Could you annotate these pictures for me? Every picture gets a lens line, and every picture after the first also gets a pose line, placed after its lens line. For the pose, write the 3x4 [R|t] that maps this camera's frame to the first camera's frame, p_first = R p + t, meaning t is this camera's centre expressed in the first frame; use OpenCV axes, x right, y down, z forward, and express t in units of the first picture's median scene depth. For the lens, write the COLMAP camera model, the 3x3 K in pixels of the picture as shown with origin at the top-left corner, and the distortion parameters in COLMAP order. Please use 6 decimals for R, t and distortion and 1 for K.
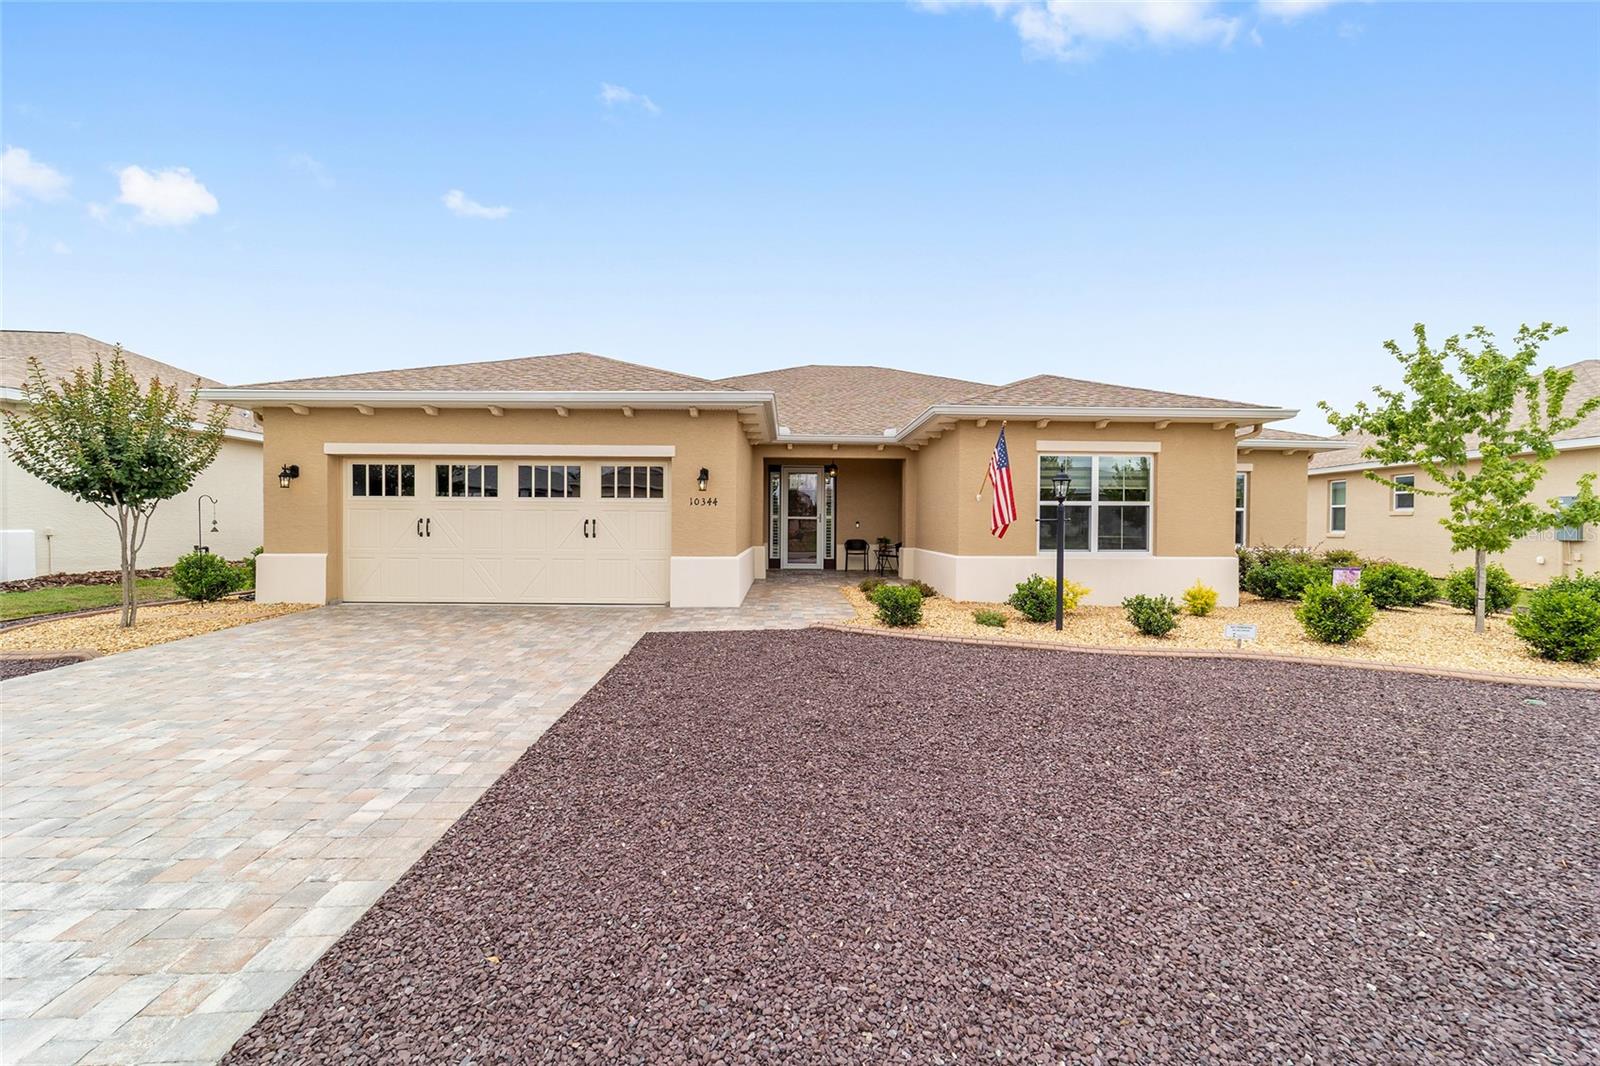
lens RADIAL K [[613.6, 0, 798.4], [0, 613.6, 531.1], [0, 0, 1]] dist [-0.013415, 0.007060]
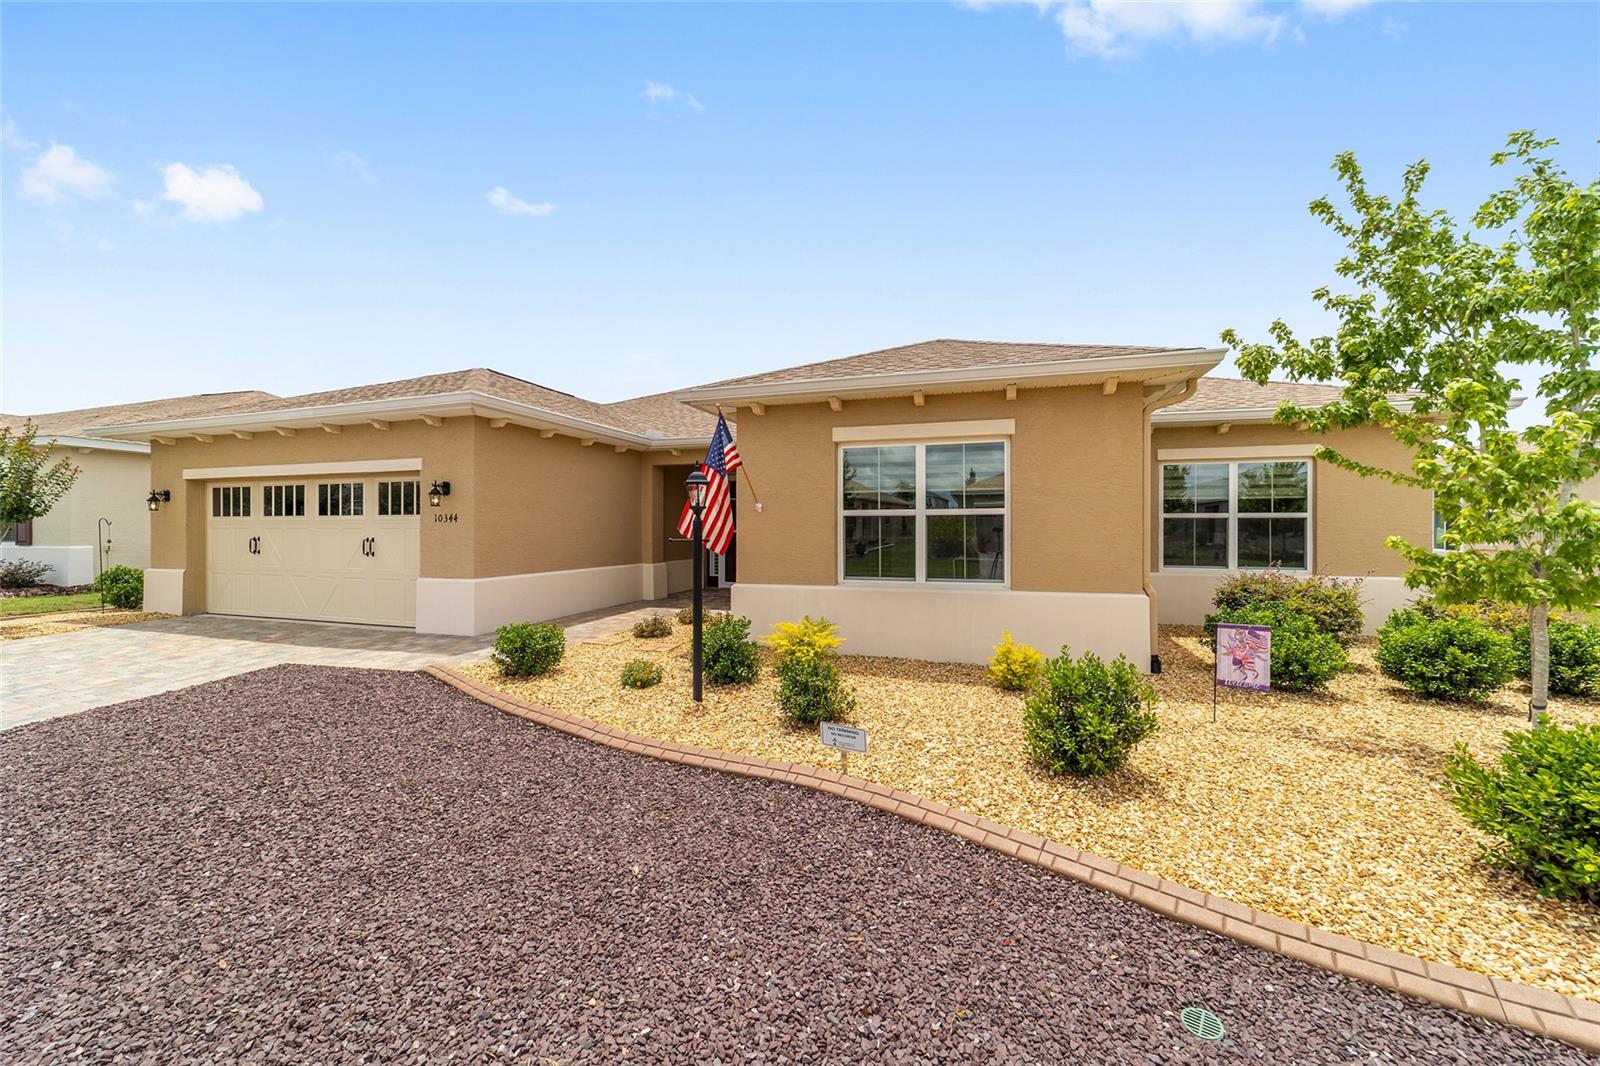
lens RADIAL K [[613.6, 0, 798.4], [0, 613.6, 531.1], [0, 0, 1]] dist [-0.013415, 0.007060]
pose [[0.944738, -0.005724, -0.327776, 0.618238], [0.001158, 0.999900, -0.014124, -0.014858], [0.327824, 0.012964, 0.944650, 0.308754]]
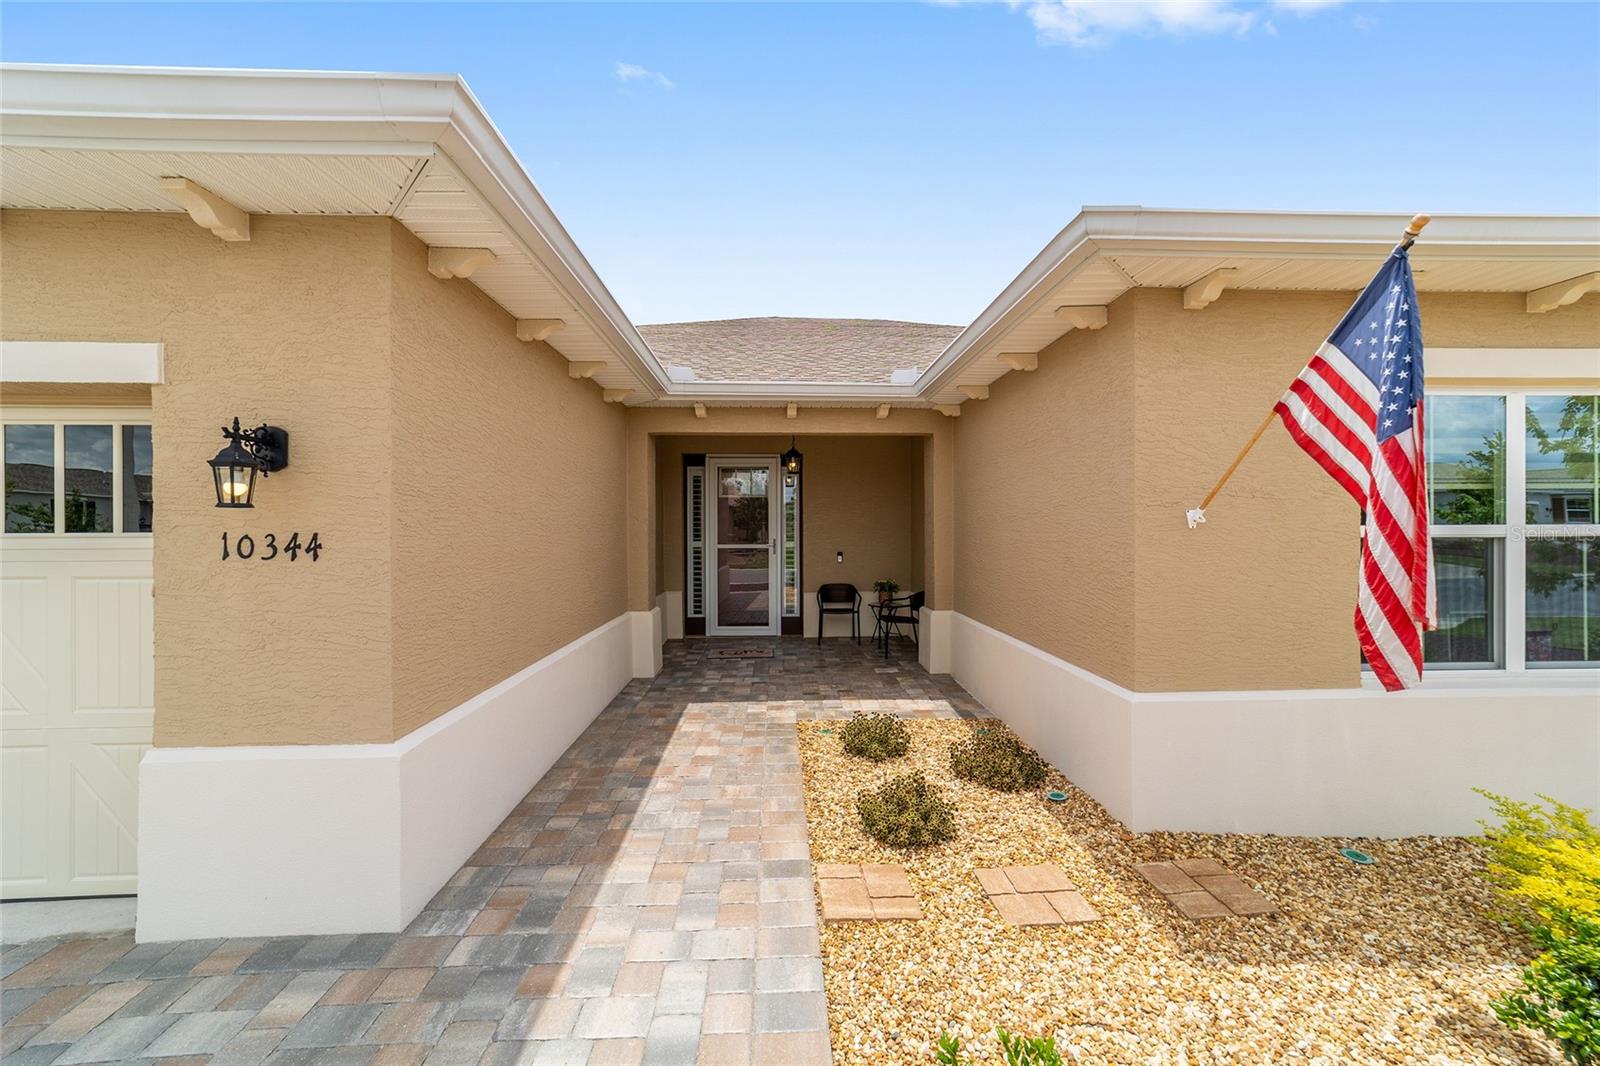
lens RADIAL K [[596.1, 0, 796.7], [0, 596.1, 527.0], [0, 0, 1]] dist [-0.001457, -0.000032]
pose [[0.999793, -0.009166, 0.018151, 0.073916], [0.009431, 0.999850, -0.014546, -0.049487], [-0.018015, 0.014714, 0.999729, 0.711344]]
